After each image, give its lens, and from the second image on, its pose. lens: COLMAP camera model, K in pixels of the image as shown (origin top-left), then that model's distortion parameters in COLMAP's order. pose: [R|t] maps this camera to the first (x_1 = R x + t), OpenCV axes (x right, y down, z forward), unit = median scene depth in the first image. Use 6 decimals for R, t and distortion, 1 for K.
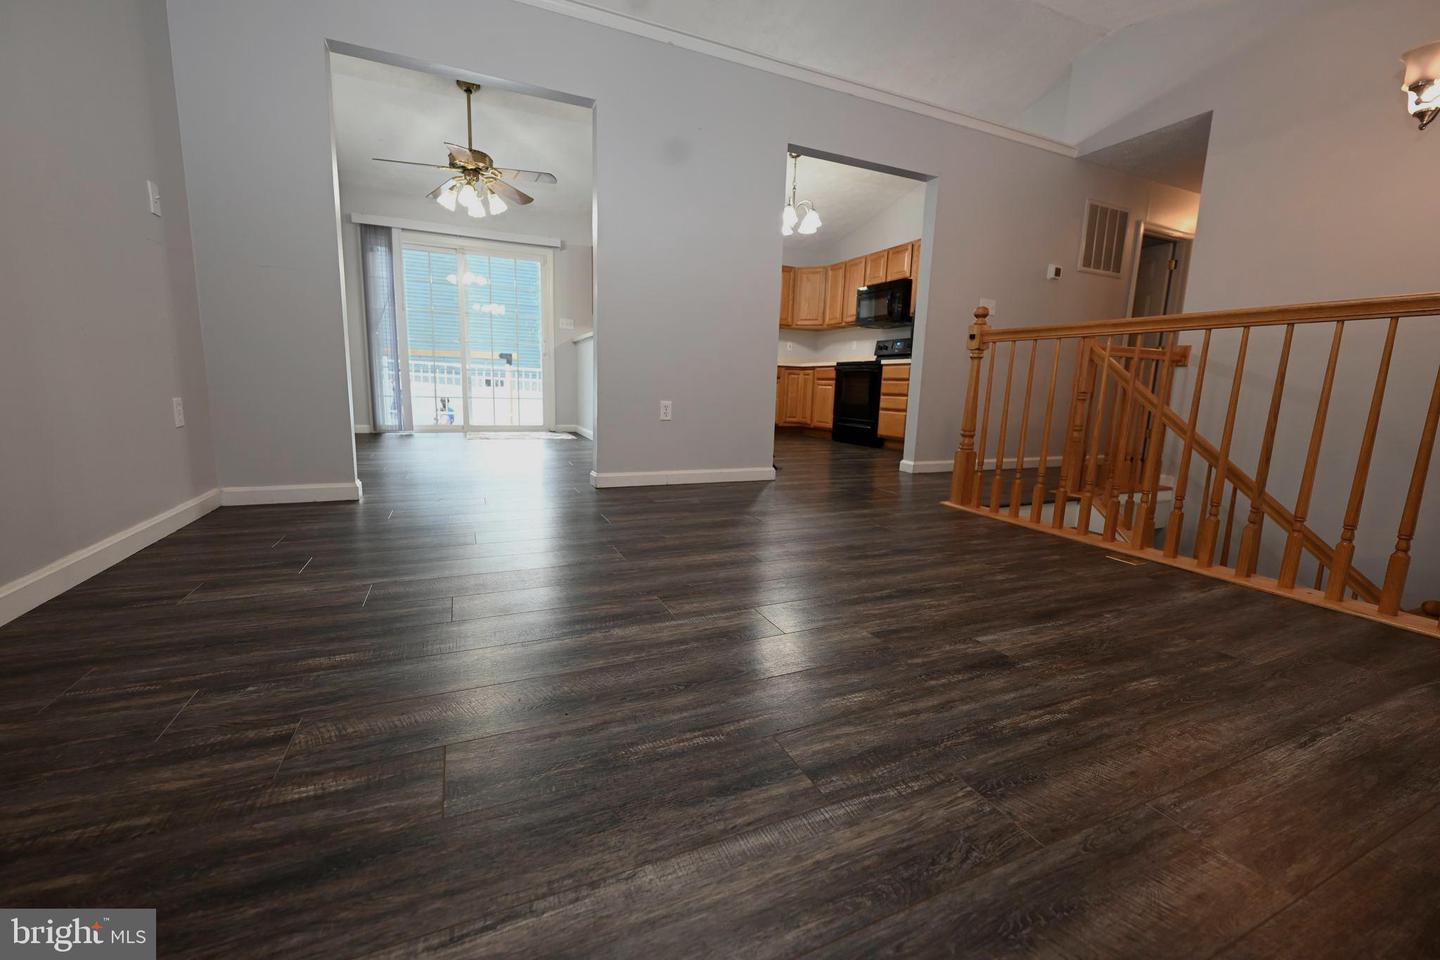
lens RADIAL K [[569.6, 0, 718.8], [0, 569.6, 478.6], [0, 0, 1]] dist [-0.000599, -0.000046]
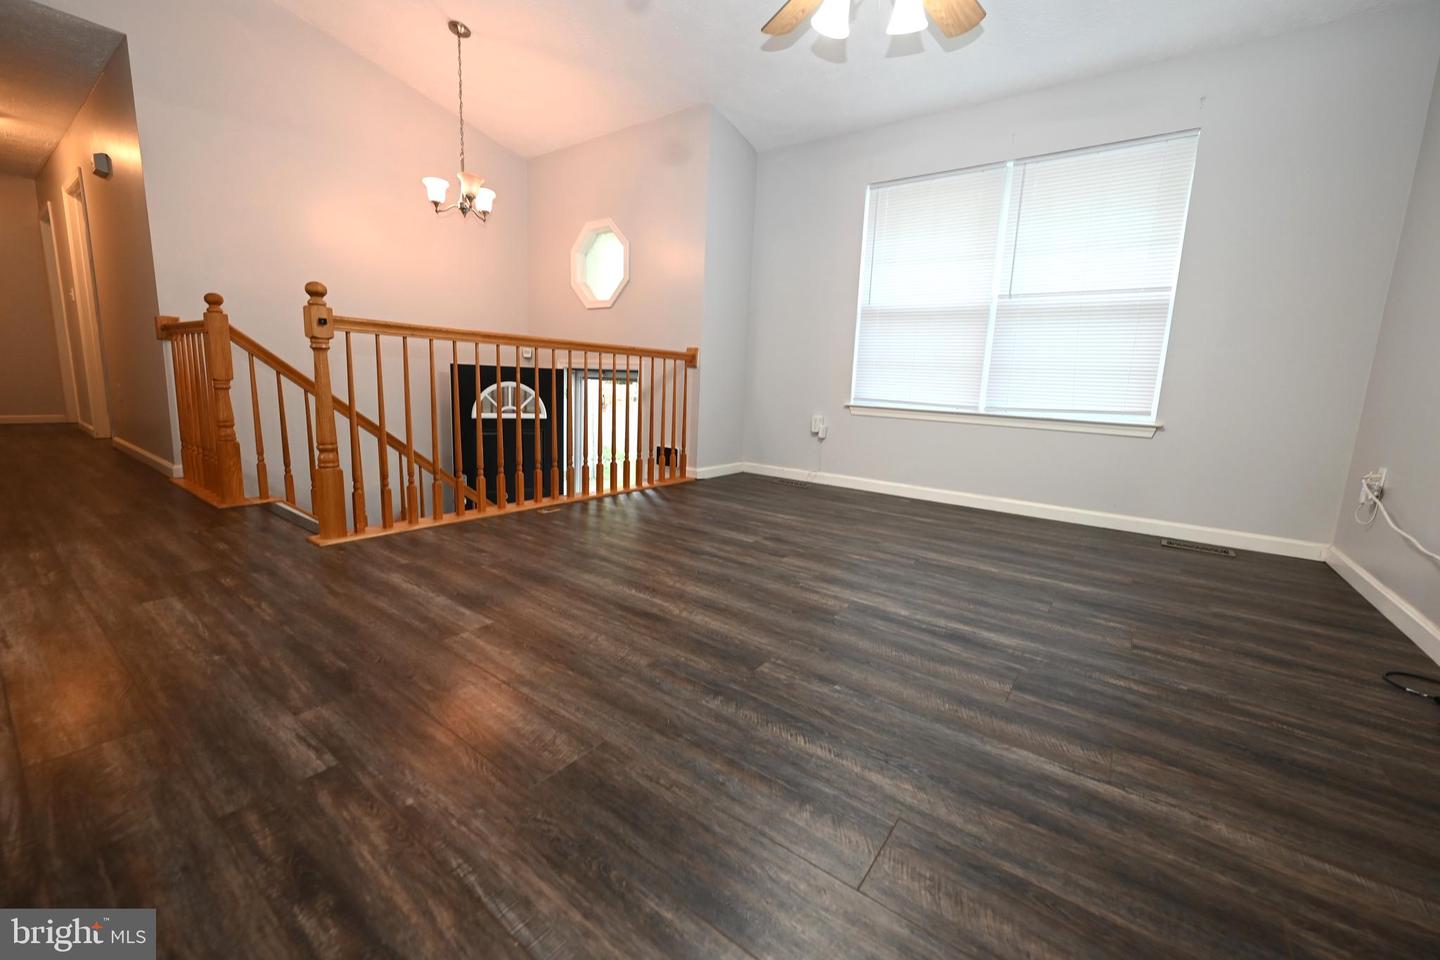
lens RADIAL K [[569.6, 0, 719.7], [0, 569.6, 481.1], [0, 0, 1]] dist [-0.000599, -0.000046]
pose [[-0.489446, -0.202843, 0.848114, -0.904971], [0.086210, 0.956551, 0.278530, -0.380053], [-0.867762, 0.209441, -0.450693, 1.670284]]
